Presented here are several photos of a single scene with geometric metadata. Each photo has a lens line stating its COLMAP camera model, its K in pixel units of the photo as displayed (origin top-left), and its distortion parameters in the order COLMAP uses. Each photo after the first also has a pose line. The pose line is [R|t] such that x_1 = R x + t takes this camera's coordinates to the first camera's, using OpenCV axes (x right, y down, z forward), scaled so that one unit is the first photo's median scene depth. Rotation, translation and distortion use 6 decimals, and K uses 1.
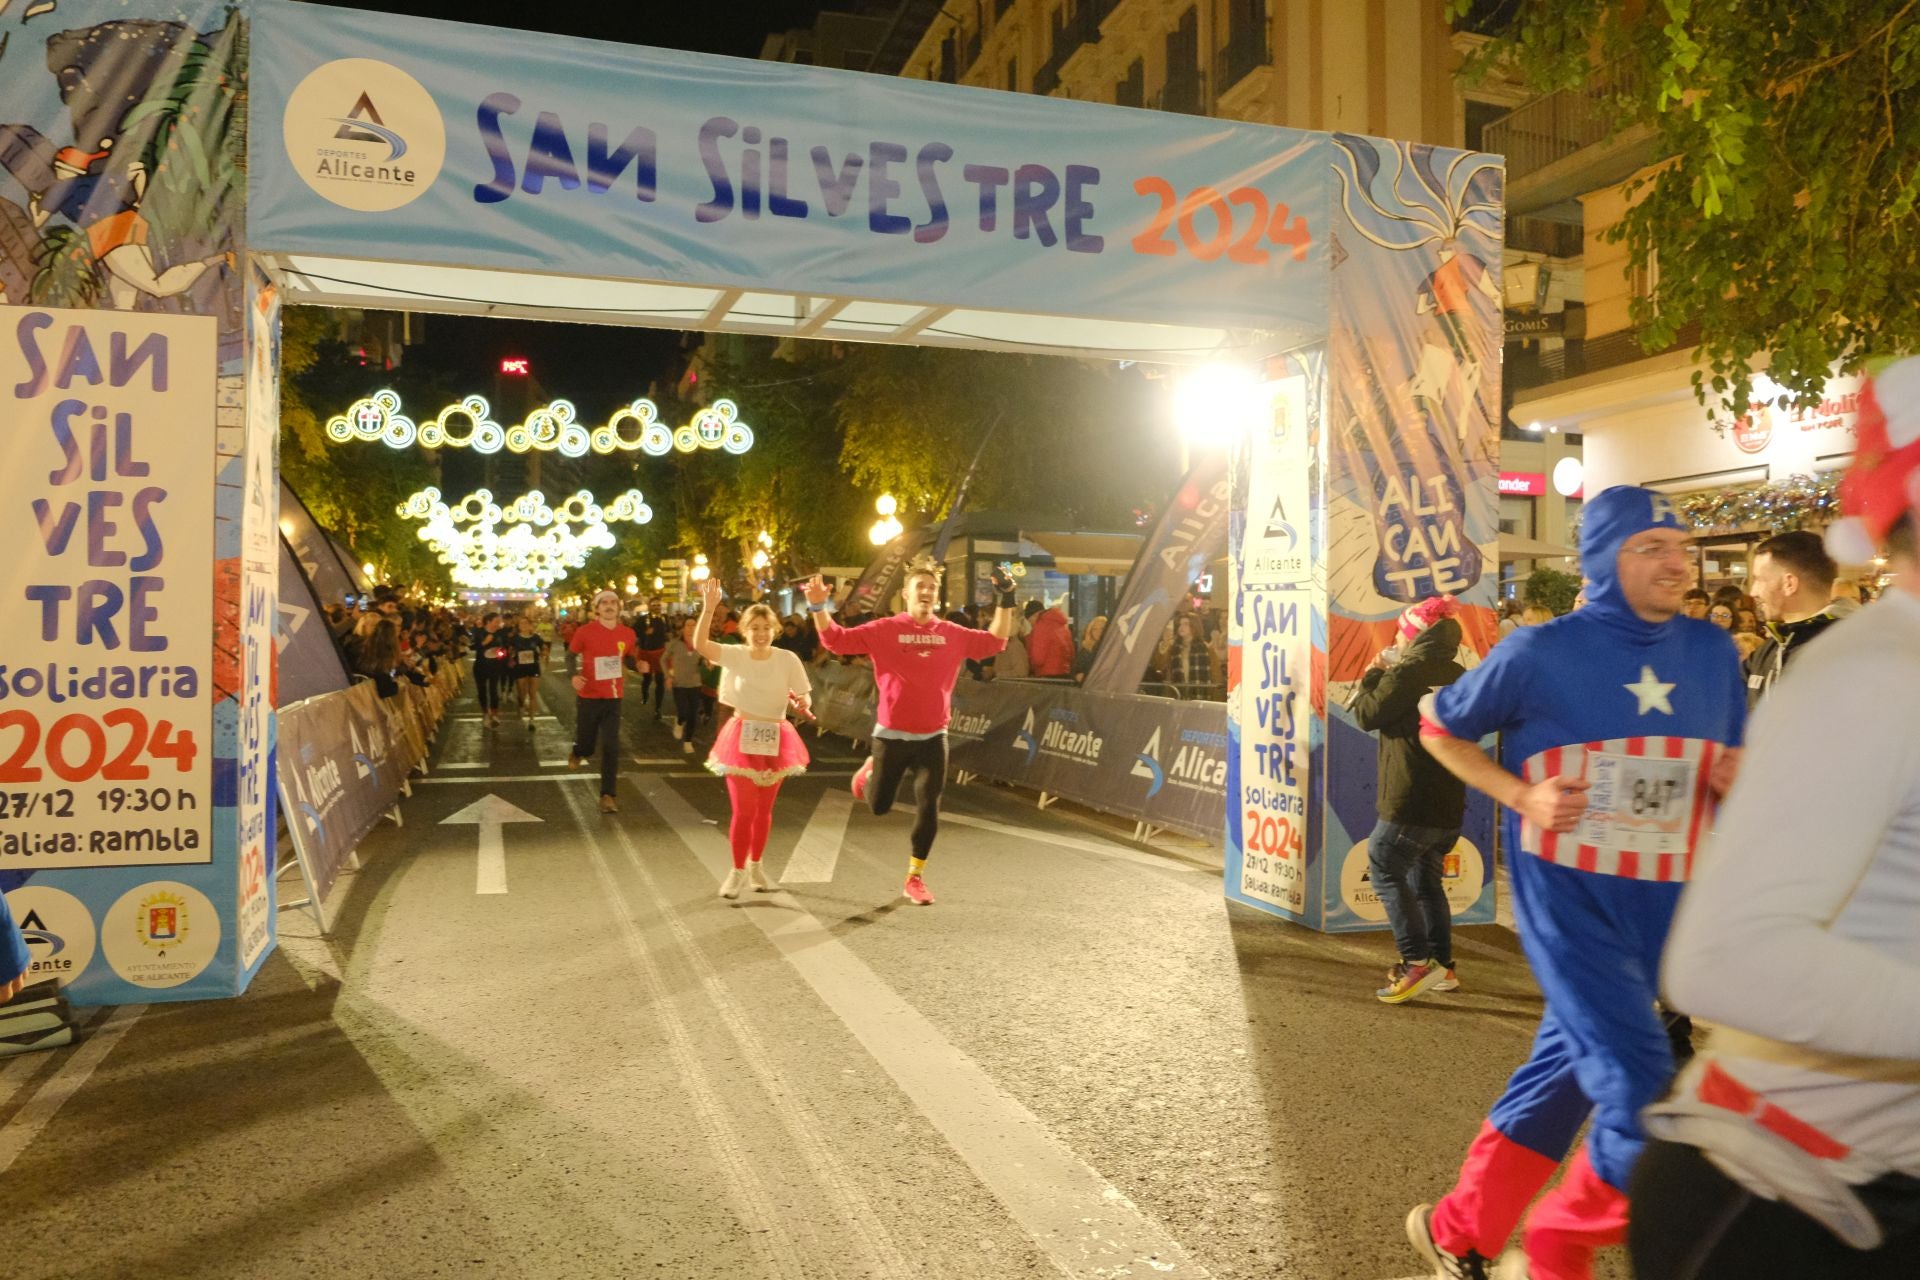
lens RADIAL K [[1472.1, 0, 942.1], [0, 1472.1, 624.6], [0, 0, 1]] dist [-0.021046, 0.010853]
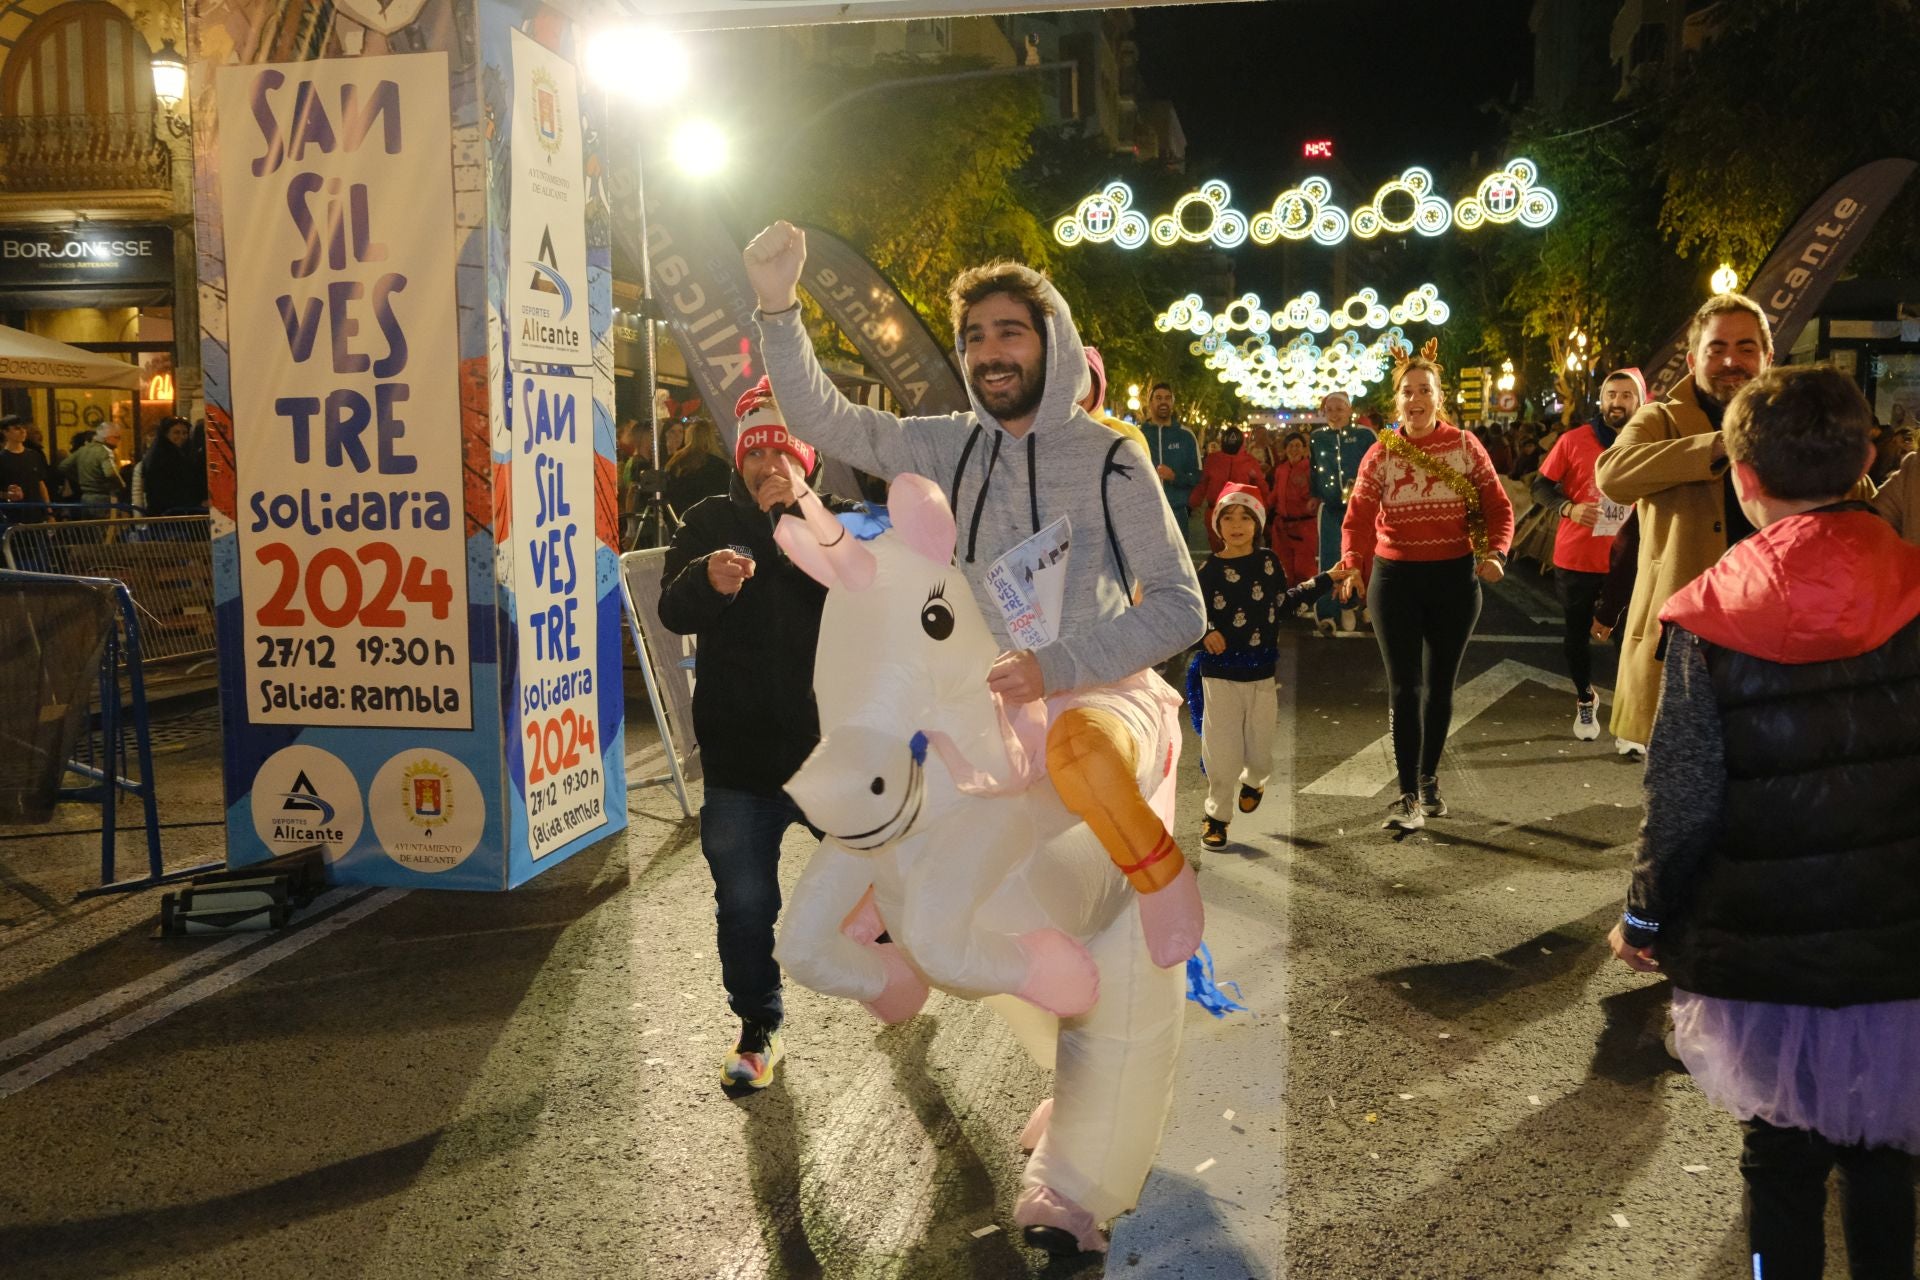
lens RADIAL K [[1693.7, 0, 960.0], [0, 1693.7, 640.0], [0, 0, 1]] dist [-0.026843, 0.018275]
pose [[0.880250, 0.038328, -0.472960, 0.151848], [0.014743, 0.994042, 0.107995, 0.010045], [0.474282, -0.102036, 0.874440, 0.233764]]
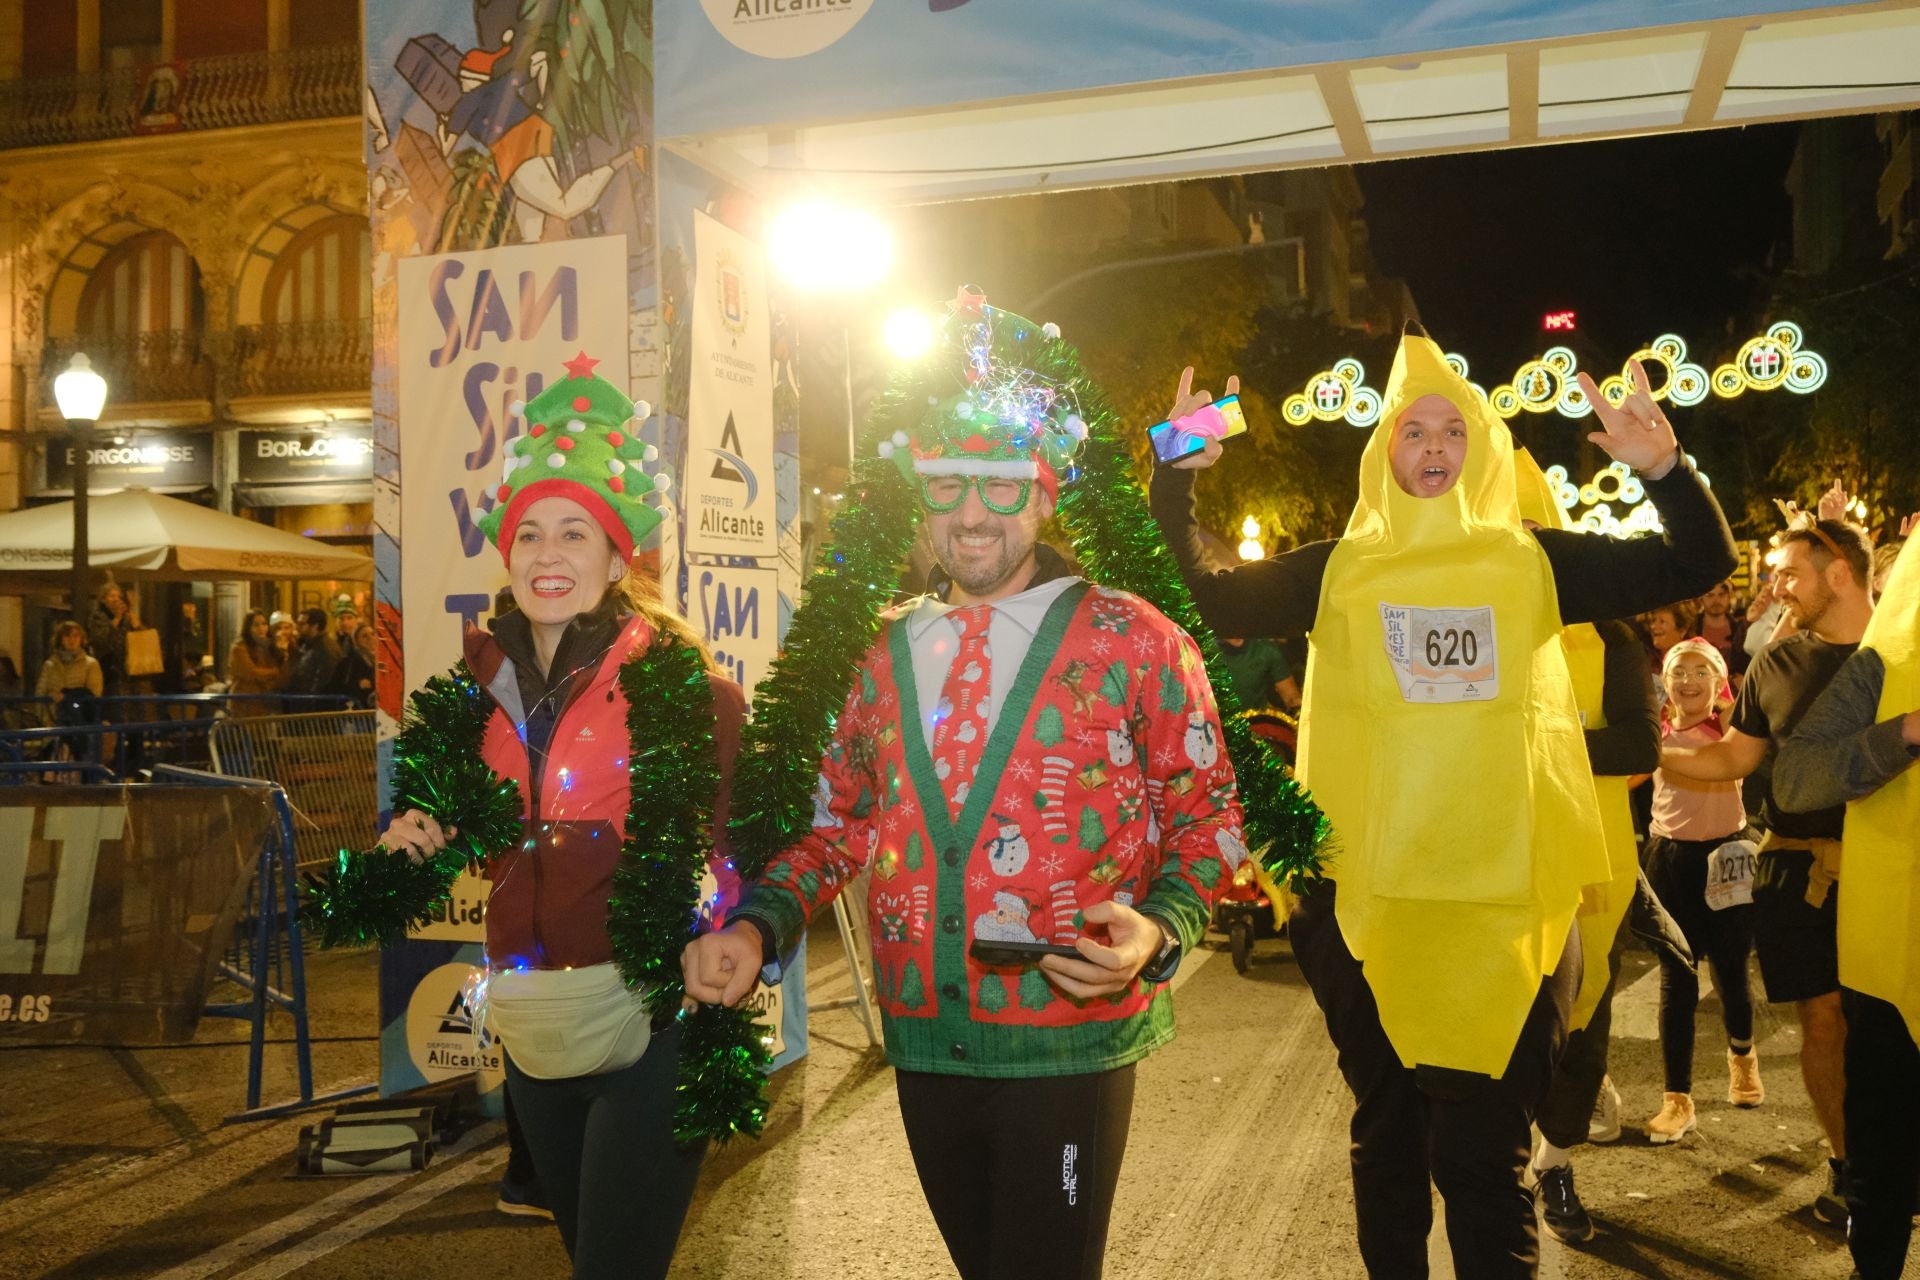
lens RADIAL K [[1722.1, 0, 960.0], [0, 1722.1, 640.0], [0, 0, 1]] dist [-0.012460, 0.007535]
pose [[0.809728, -0.018057, -0.586527, 0.129619], [0.020973, 0.999778, -0.001826, 0.004765], [0.586430, -0.010823, 0.809928, 0.292734]]
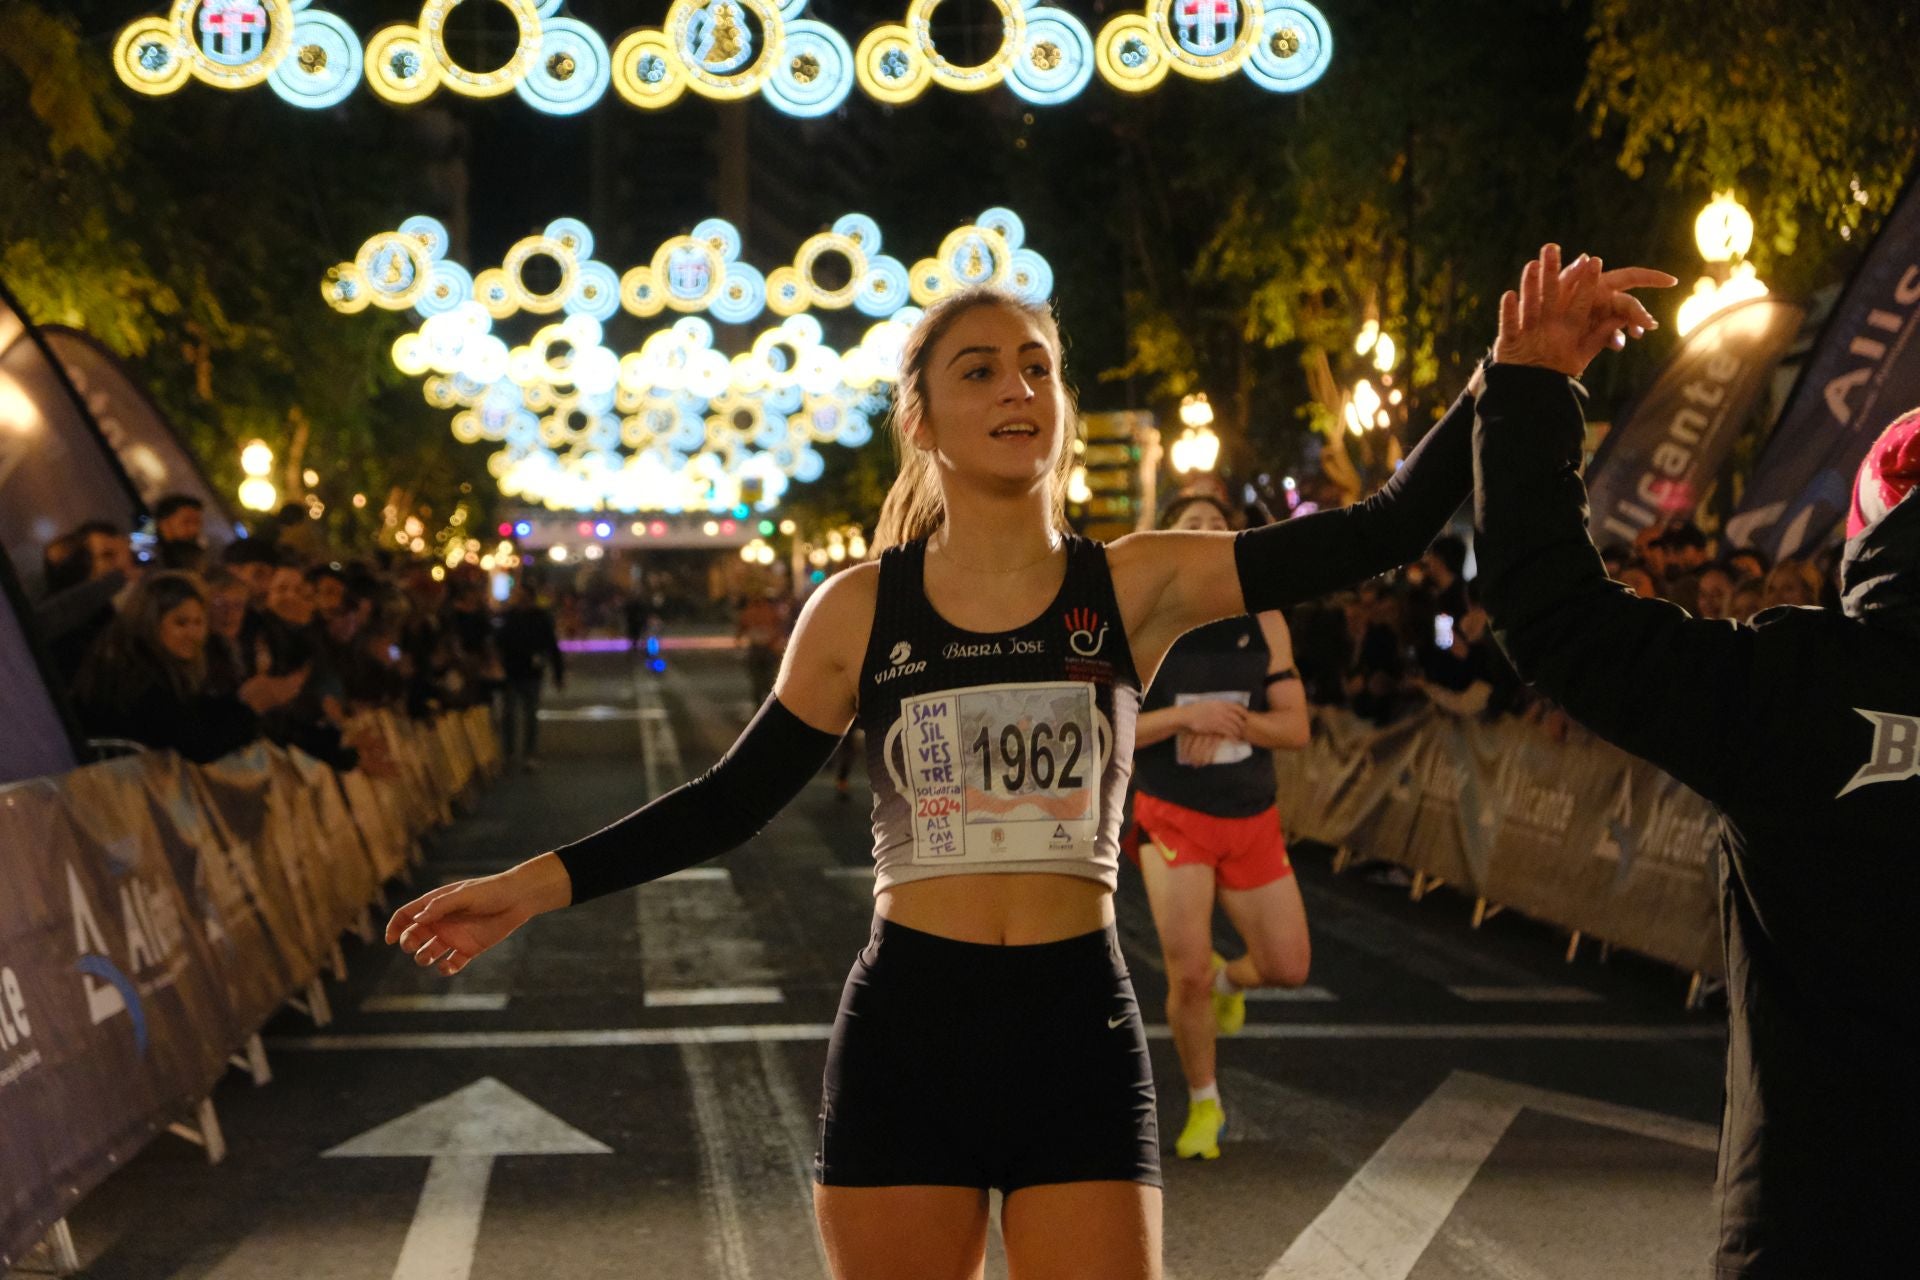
lens RADIAL K [[4470.0, 0, 1054.5], [0, 4470.0, 643.4], [0, 0, 1]] dist [0.072908, -0.040947]
pose [[0.979709, -0.010275, -0.200162, 0.070560], [0.011915, 0.999905, 0.006992, 0.009410], [0.200071, -0.009235, 0.979738, -0.035159]]
